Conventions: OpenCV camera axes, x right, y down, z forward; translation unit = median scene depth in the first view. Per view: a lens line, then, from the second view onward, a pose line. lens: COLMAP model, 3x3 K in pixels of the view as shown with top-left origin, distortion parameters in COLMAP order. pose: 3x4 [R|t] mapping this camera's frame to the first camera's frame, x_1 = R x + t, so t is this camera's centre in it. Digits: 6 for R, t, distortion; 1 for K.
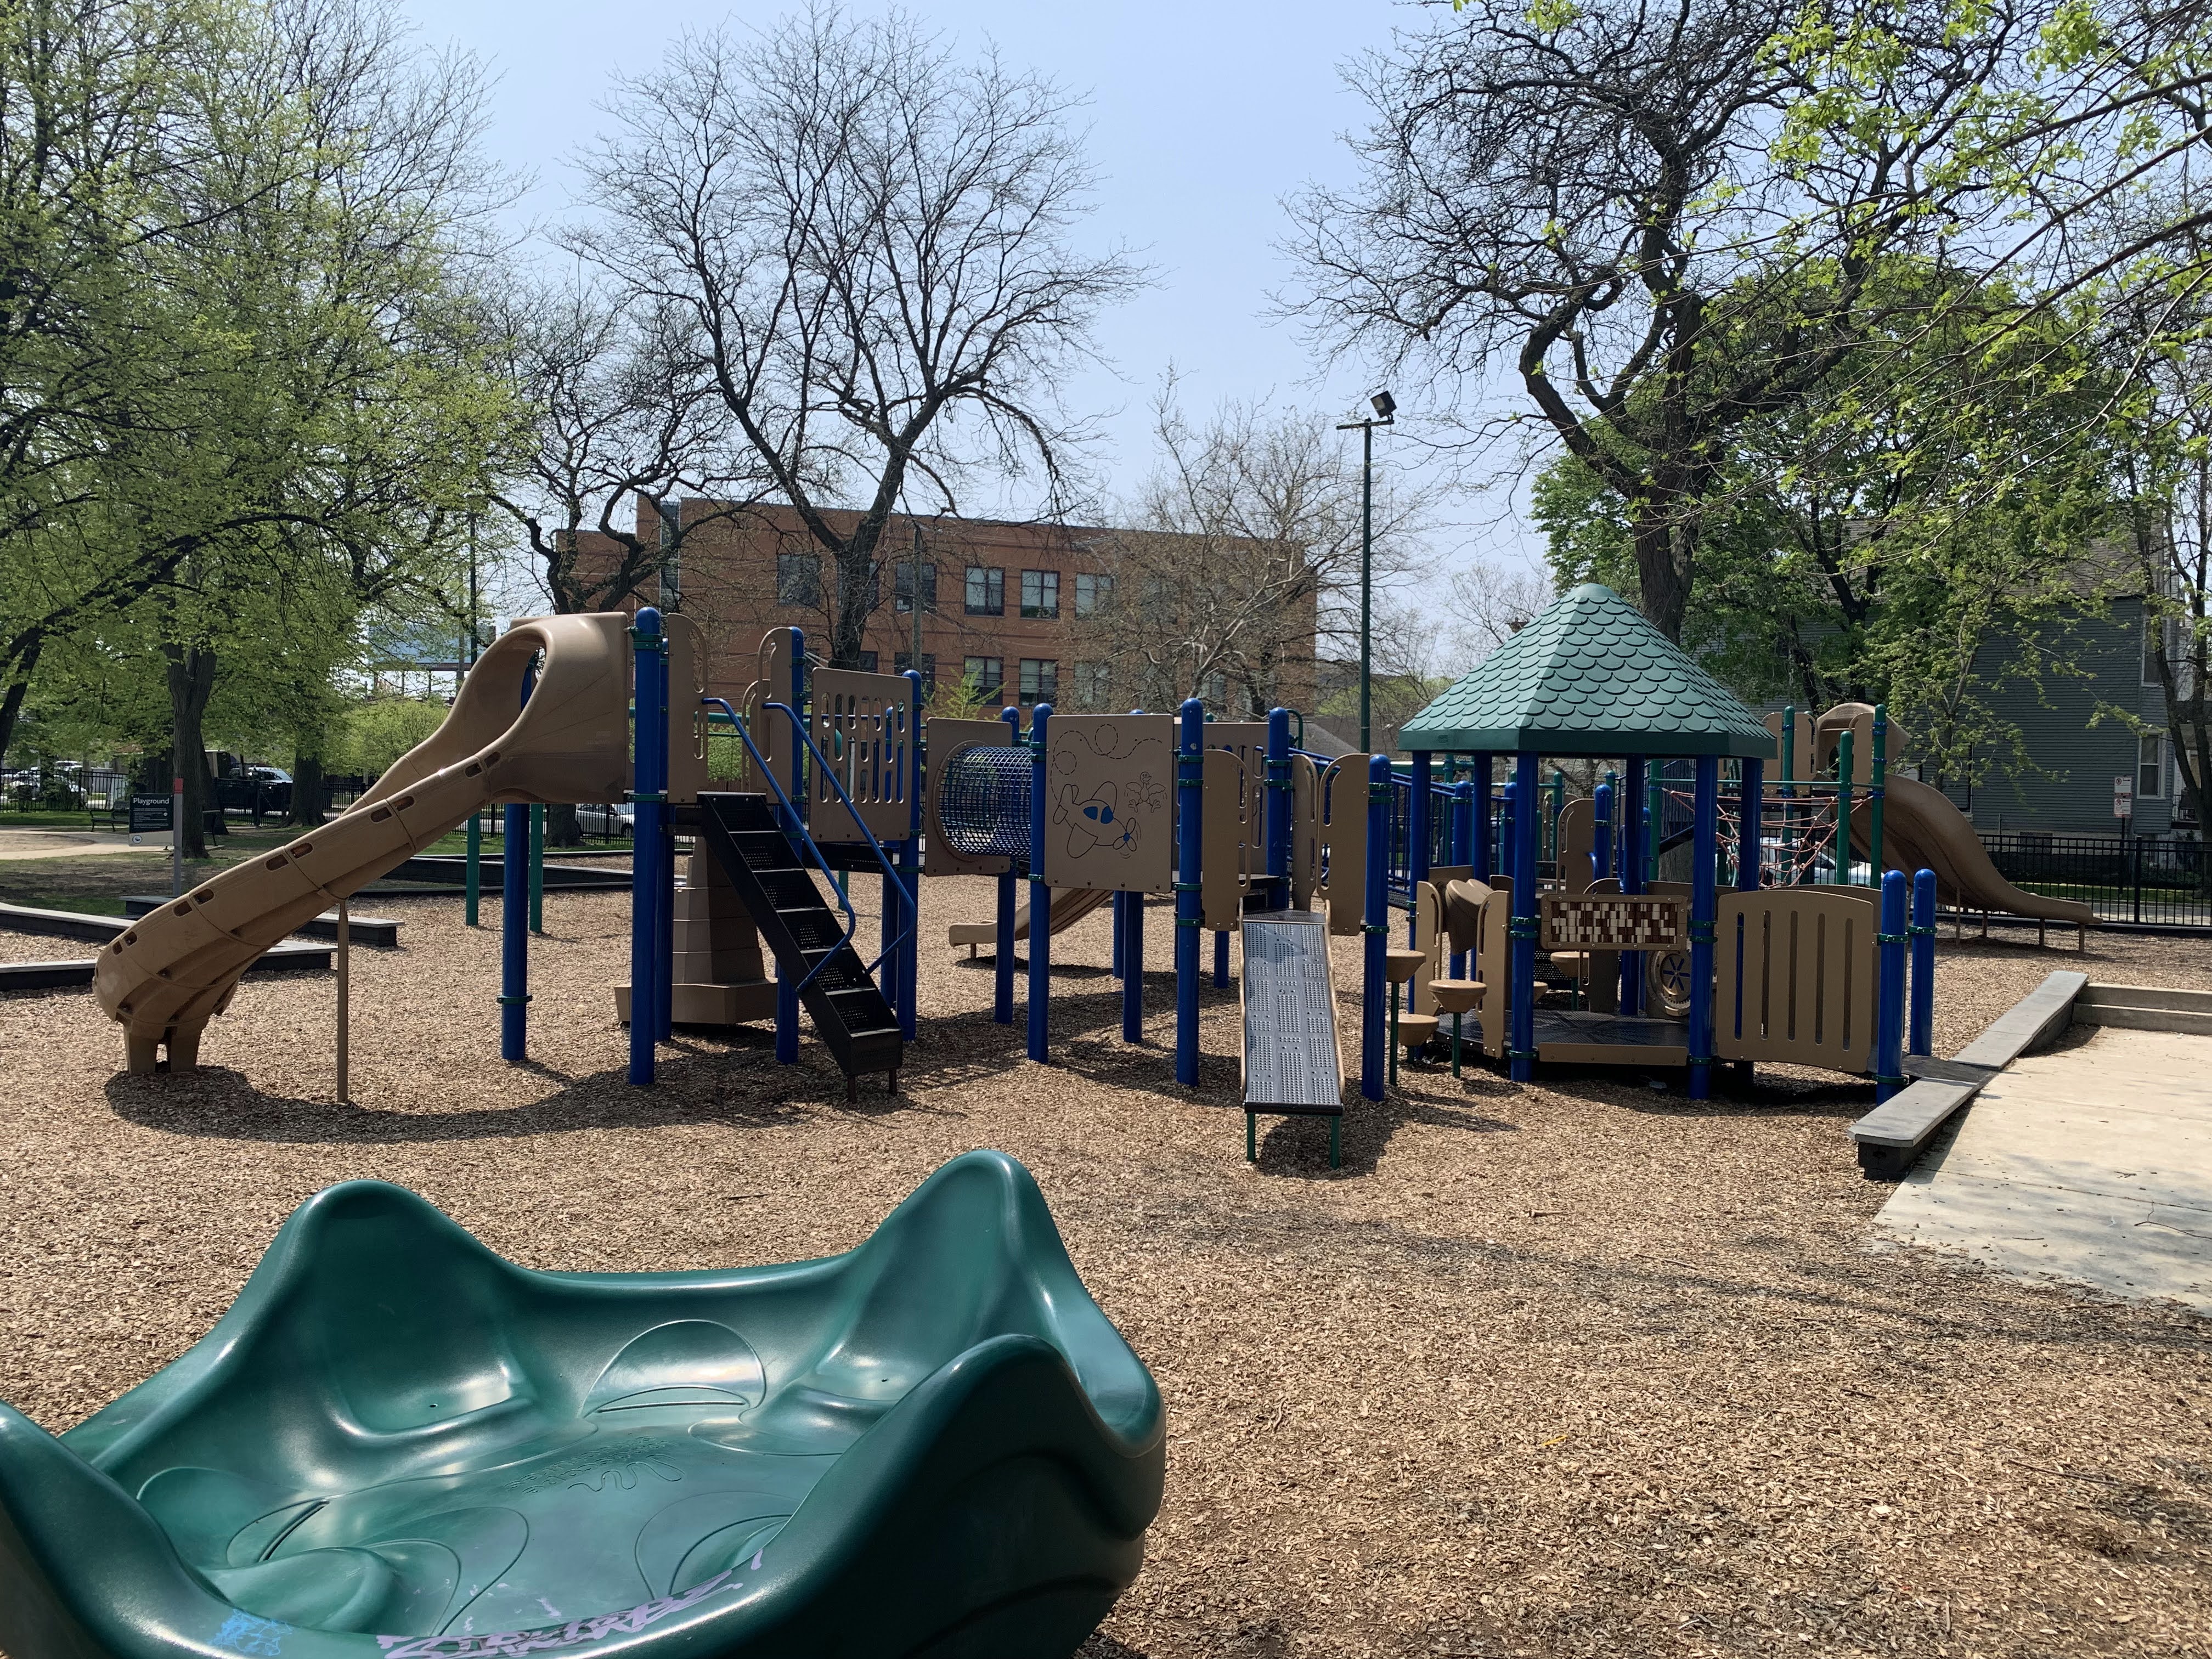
lens RADIAL K [[1672.8, 0, 1101.7], [0, 1672.8, 831.6], [0, 0, 1]] dist [-0.012890, 0.002335]
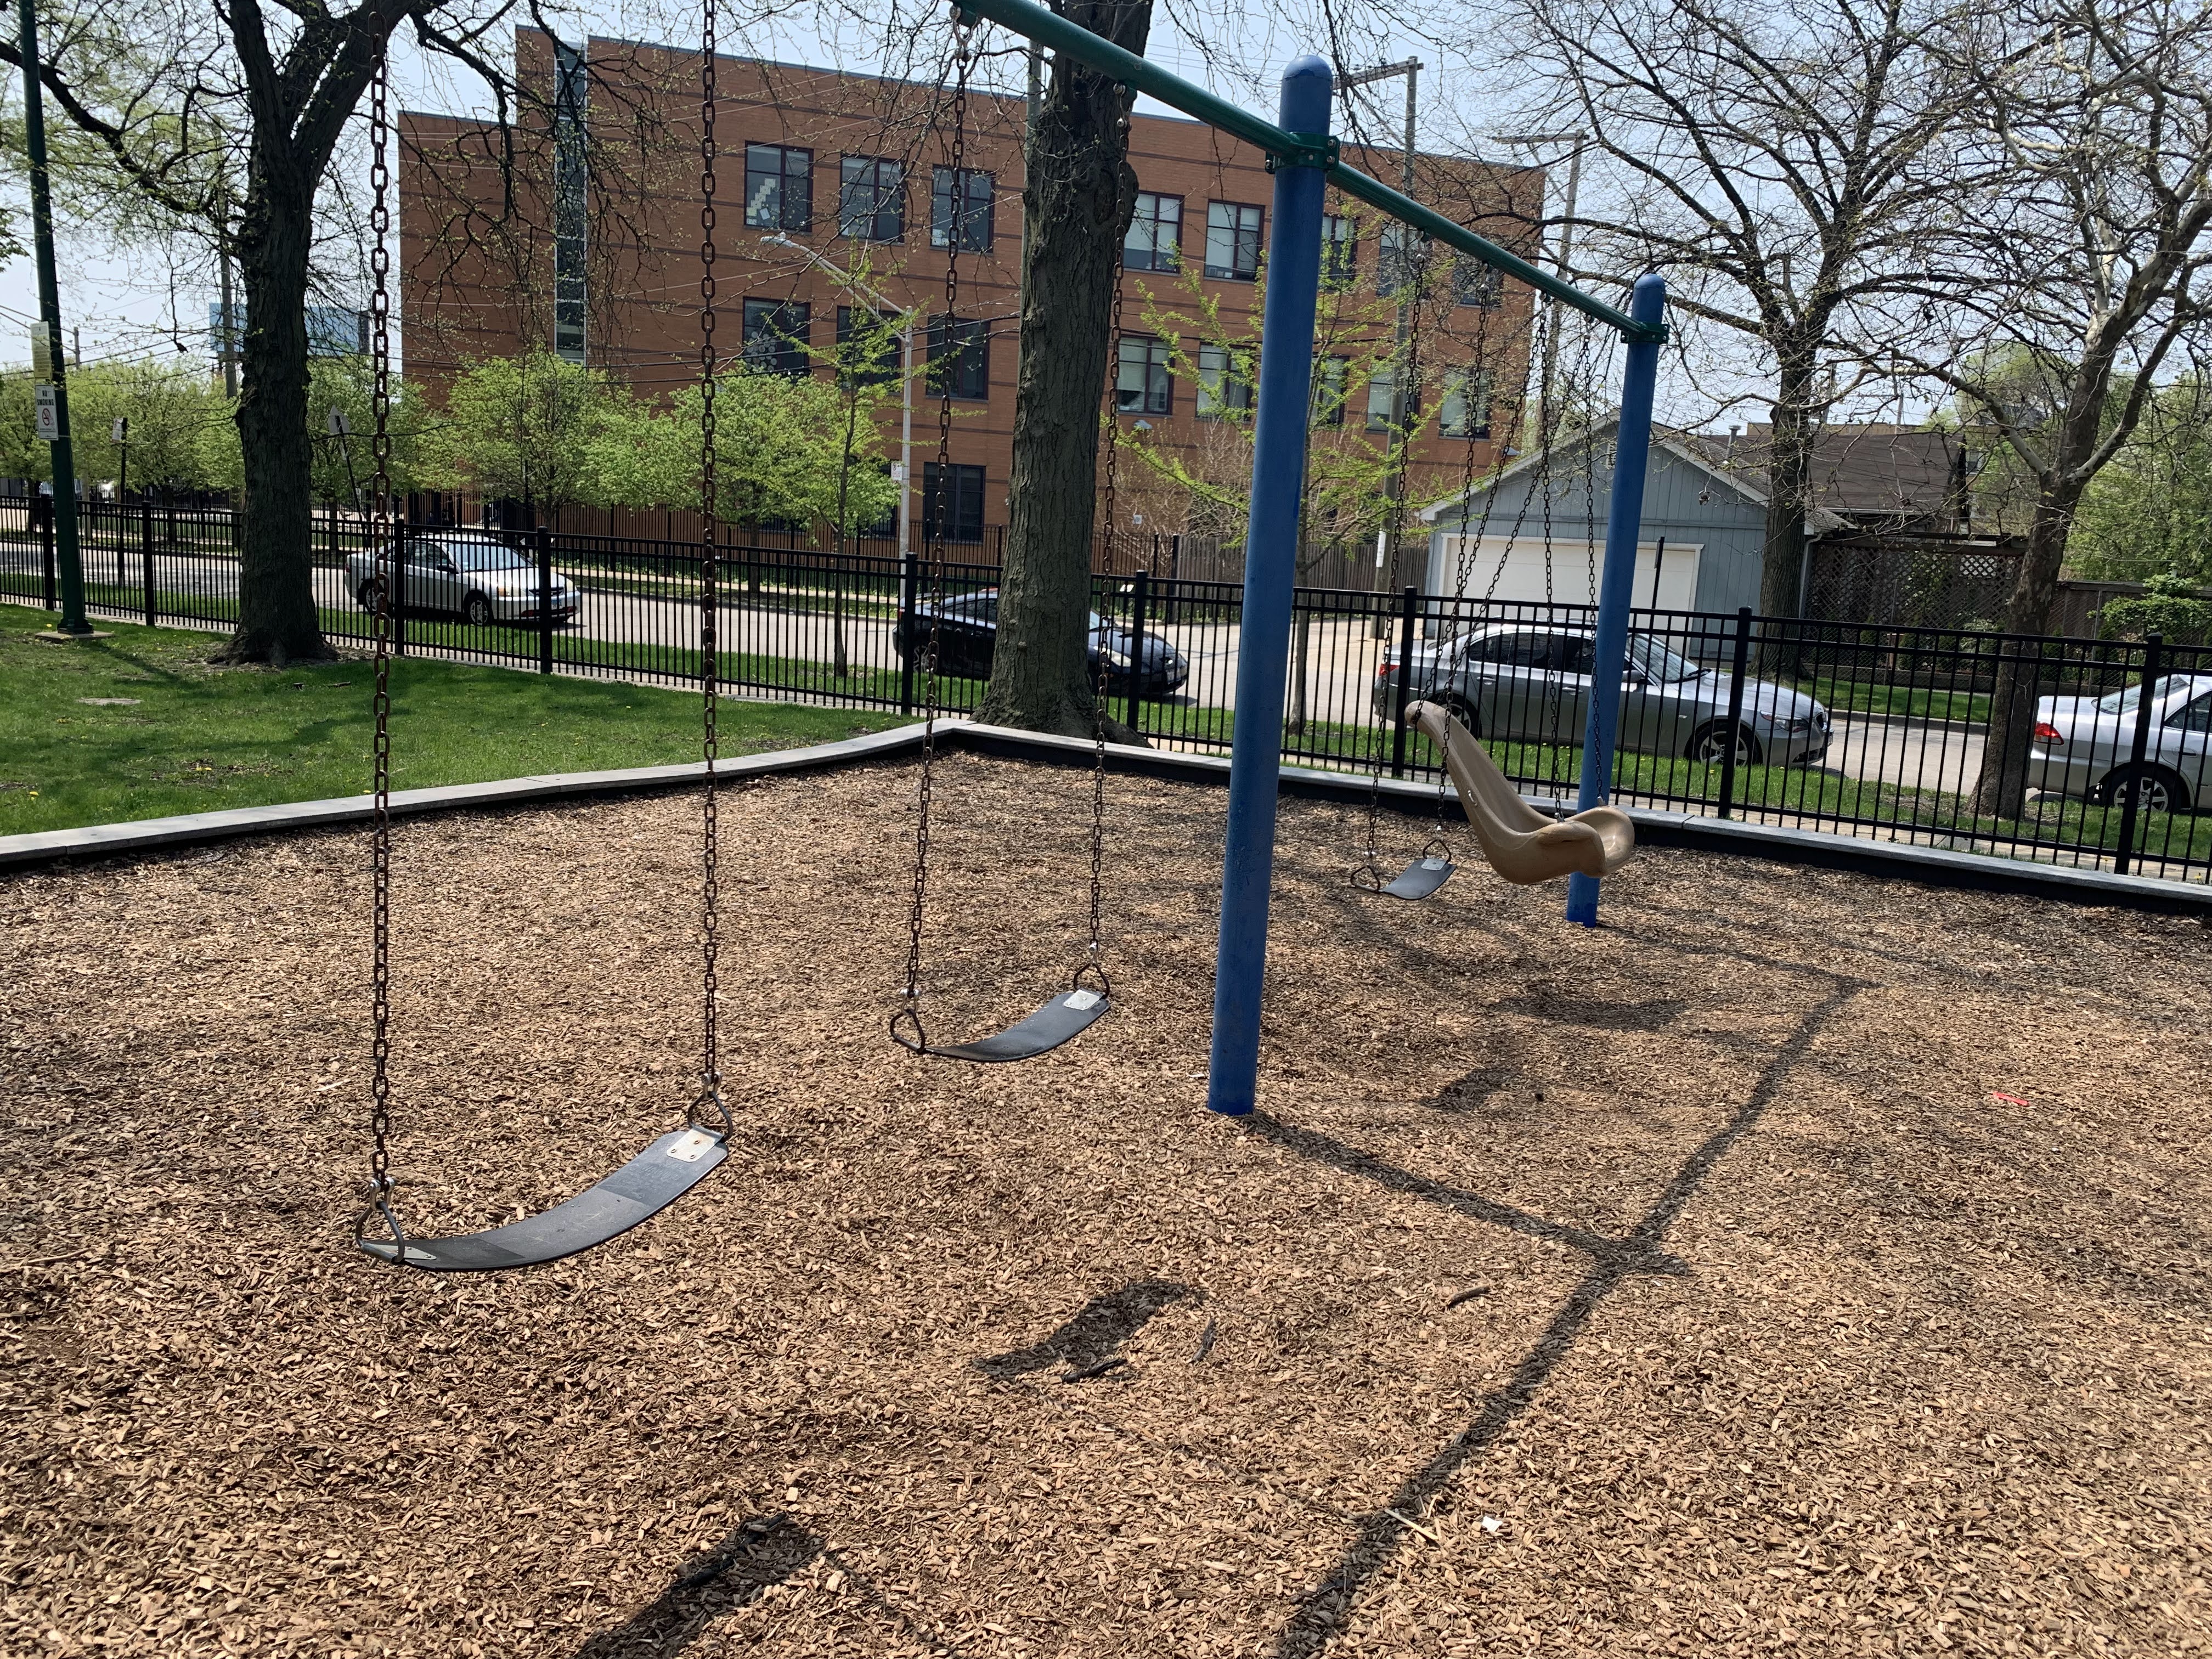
lens RADIAL K [[1672.8, 0, 1098.4], [0, 1672.8, 826.2], [0, 0, 1]] dist [-0.012890, 0.002335]
pose [[0.998779, 0.023952, 0.043203, -0.134976], [-0.029914, 0.989255, 0.143110, -0.011391], [-0.039311, -0.144228, 0.988763, 0.558500]]
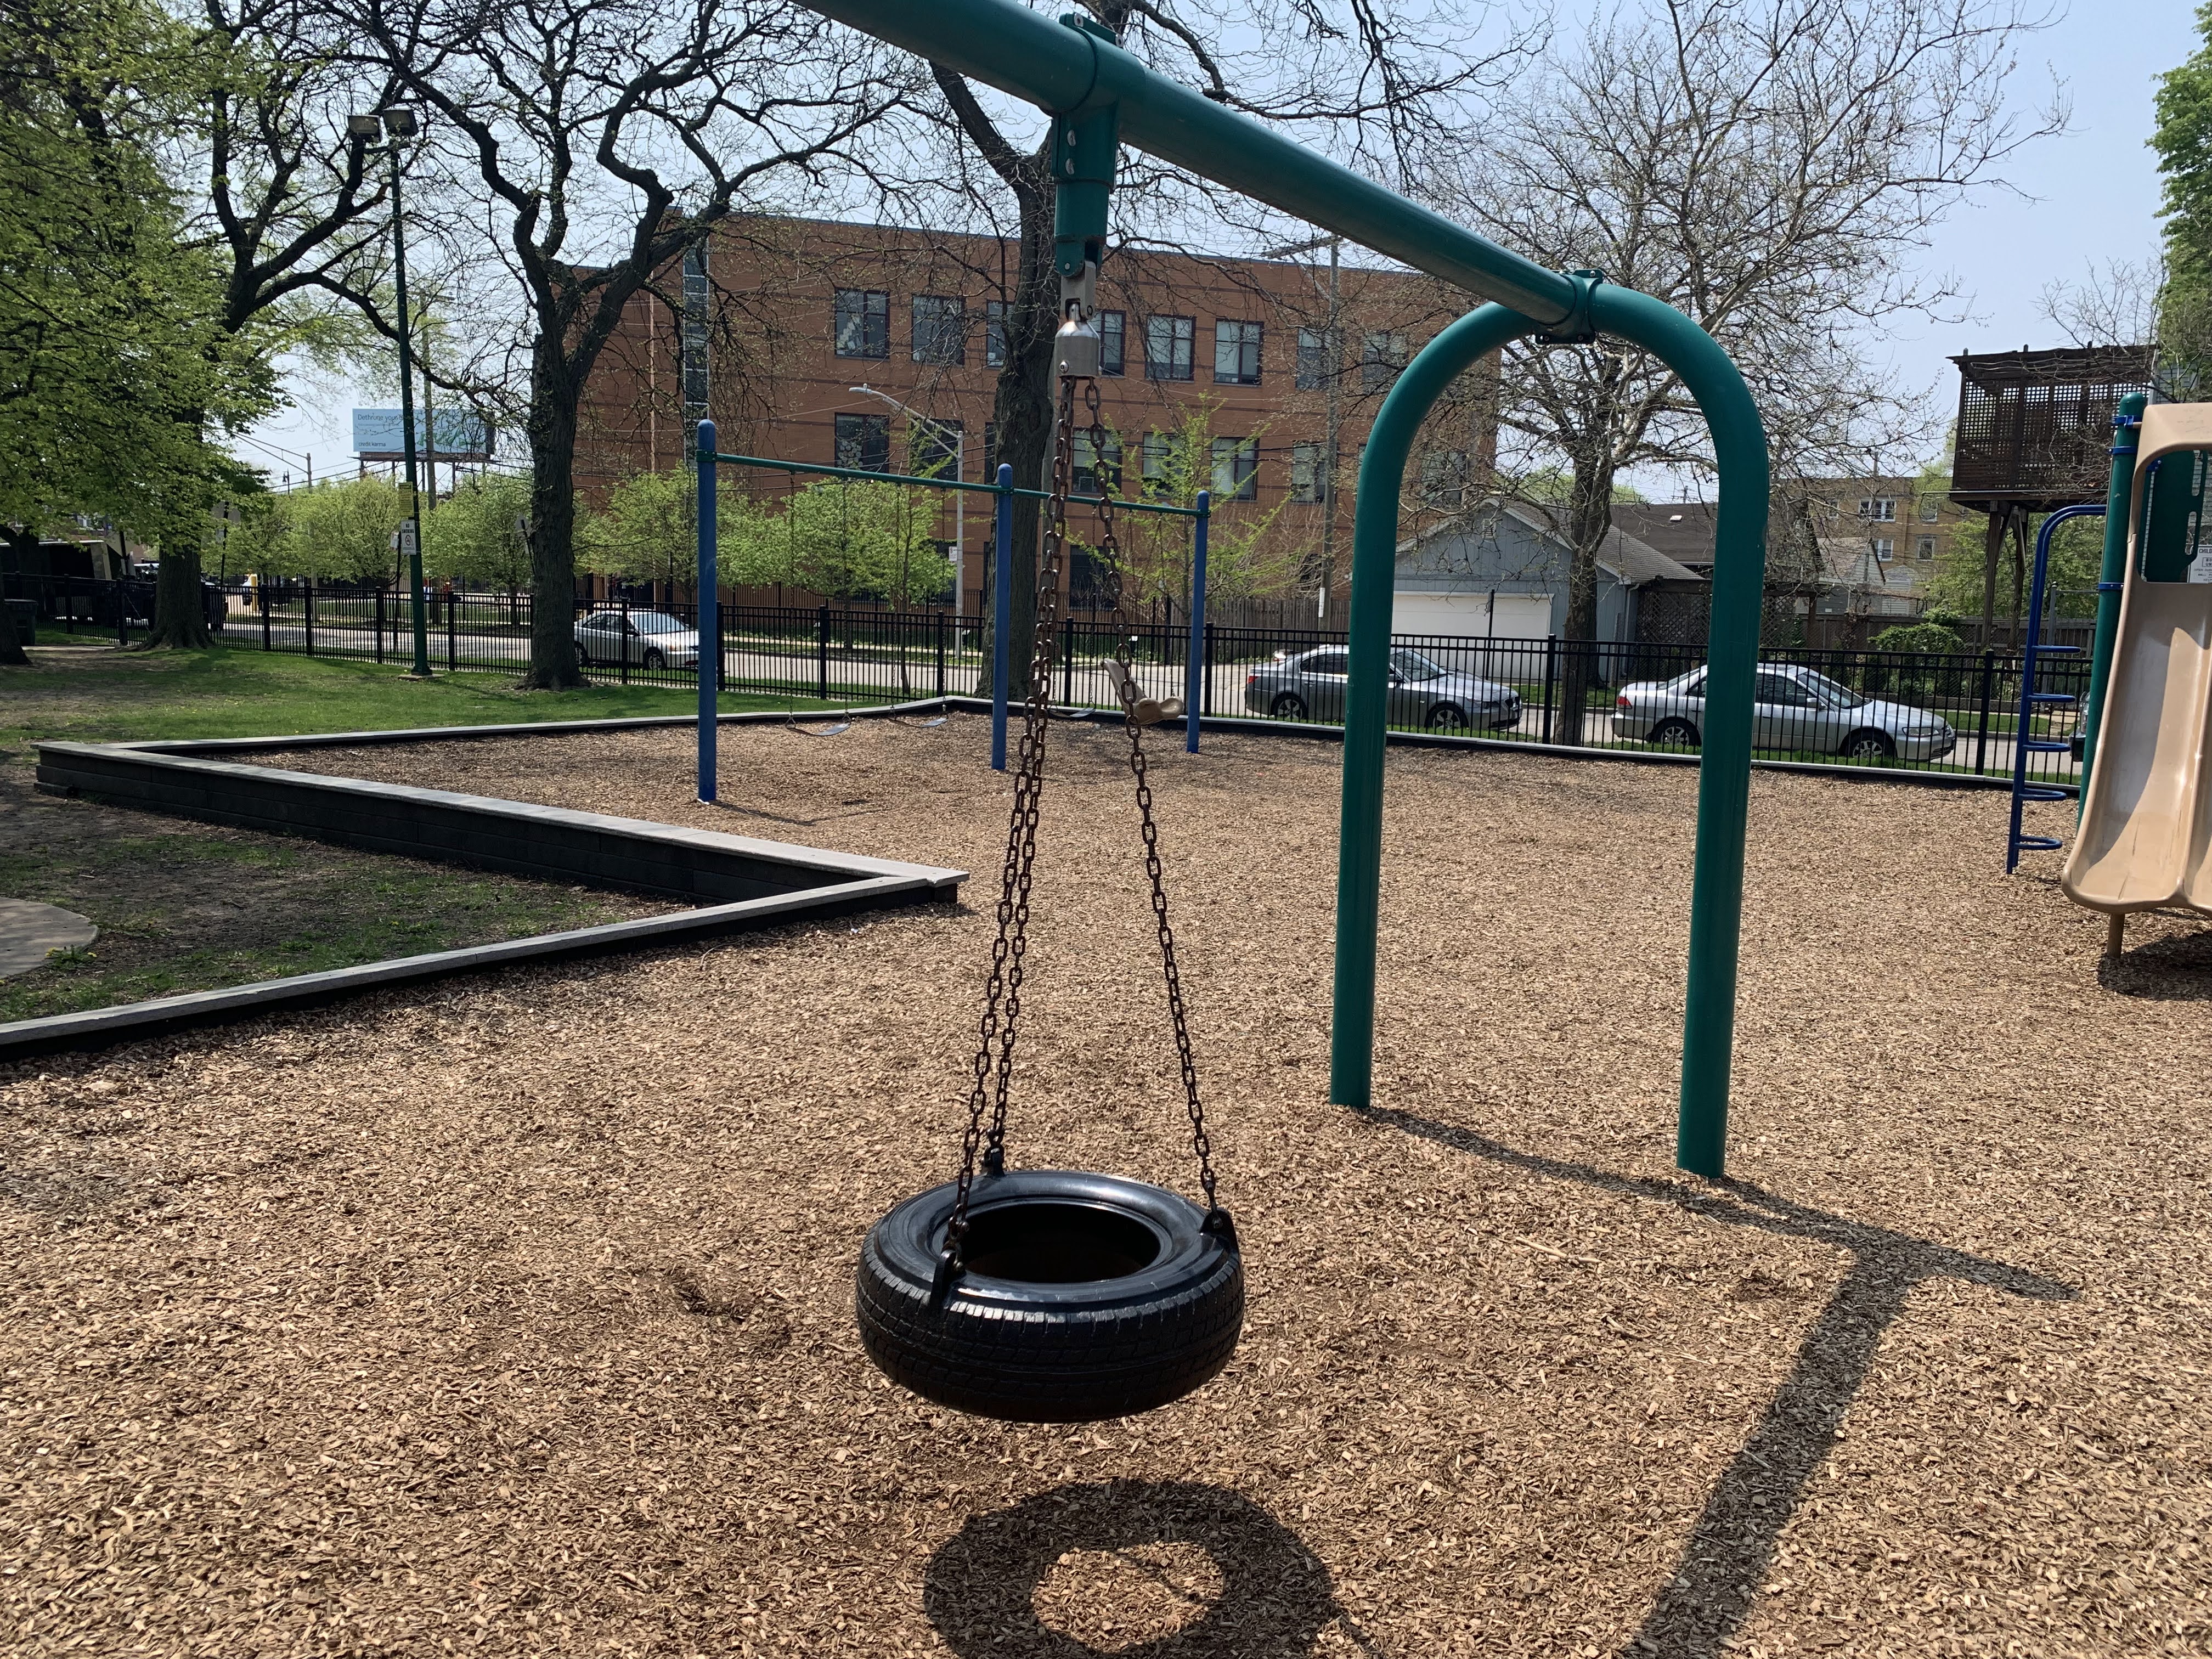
lens RADIAL K [[1672.8, 0, 1114.6], [0, 1672.8, 830.5], [0, 0, 1]] dist [-0.012890, 0.002335]
pose [[0.999982, 0.005901, -0.000858, -0.102189], [-0.005771, 0.993938, 0.109787, -0.005802], [0.001500, -0.109780, 0.993955, 0.339672]]
